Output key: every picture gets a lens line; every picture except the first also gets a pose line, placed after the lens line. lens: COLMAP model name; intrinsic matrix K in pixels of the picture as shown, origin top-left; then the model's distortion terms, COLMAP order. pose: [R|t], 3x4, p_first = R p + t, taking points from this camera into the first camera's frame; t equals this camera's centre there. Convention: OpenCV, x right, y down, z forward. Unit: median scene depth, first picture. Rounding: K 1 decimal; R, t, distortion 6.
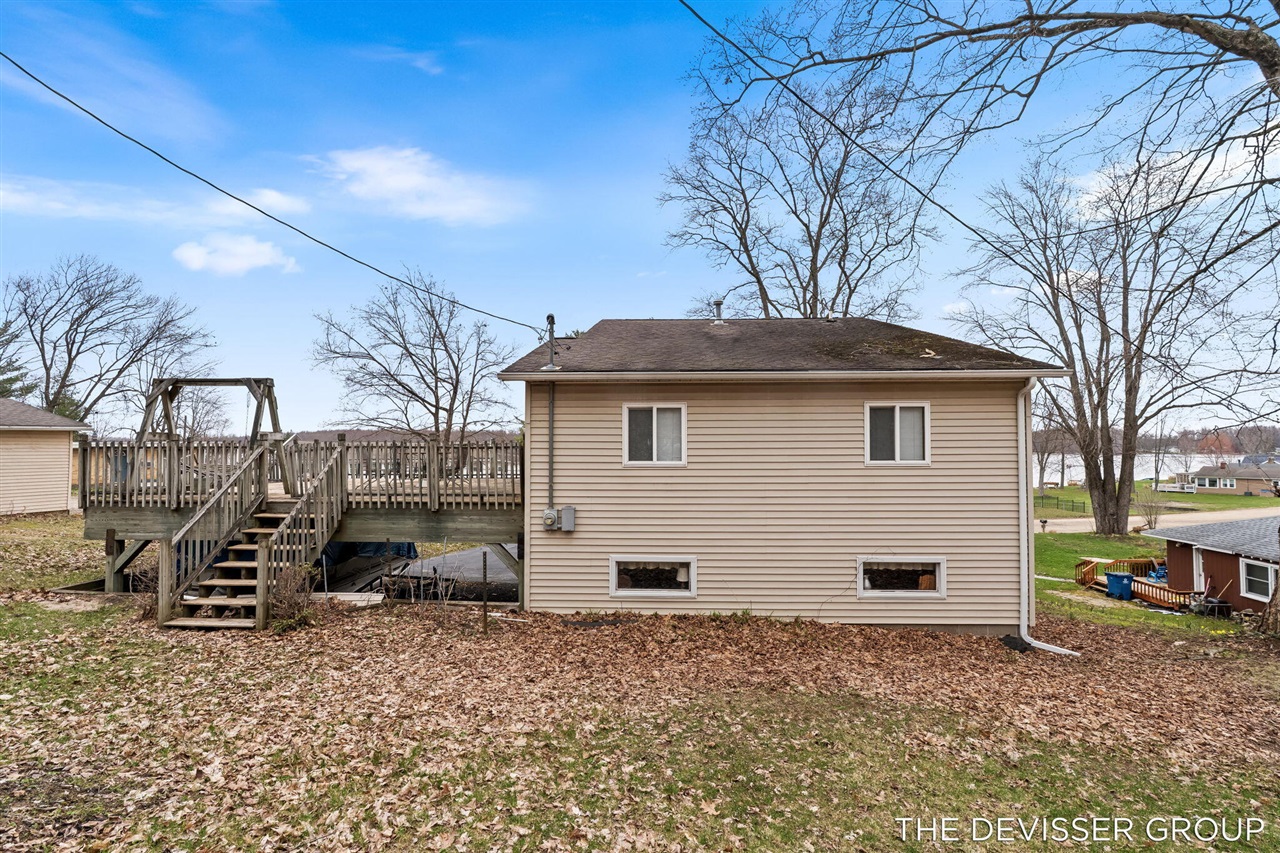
lens RADIAL K [[538.5, 0, 640.0], [0, 538.5, 426.5], [0, 0, 1]] dist [-0.008492, 0.000247]
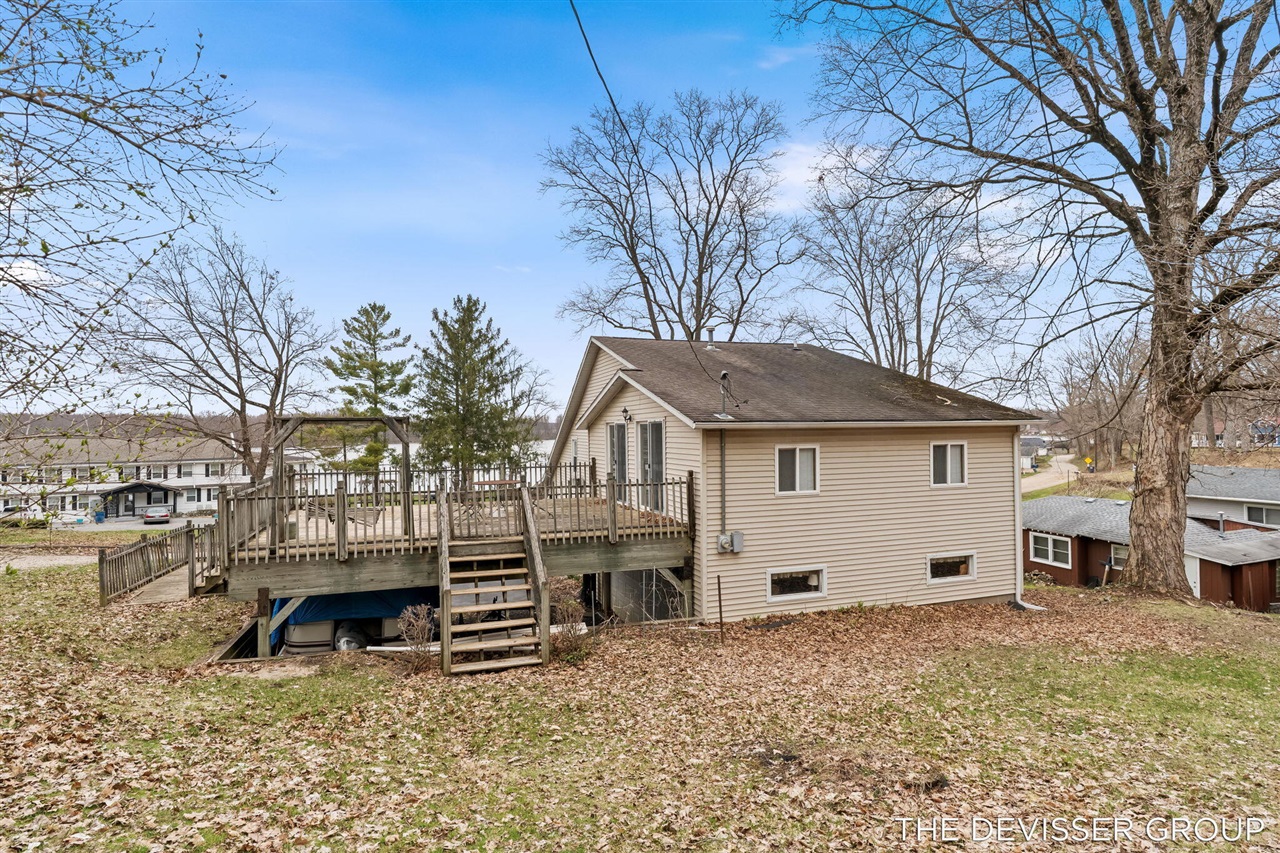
lens RADIAL K [[597.1, 0, 640.0], [0, 597.1, 426.5], [0, 0, 1]] dist [-0.003961, -0.000718]
pose [[0.943000, -0.005189, 0.332753, -0.775557], [-0.000618, 0.999849, 0.017341, -0.108888], [-0.332792, -0.016558, 0.942855, -0.178012]]
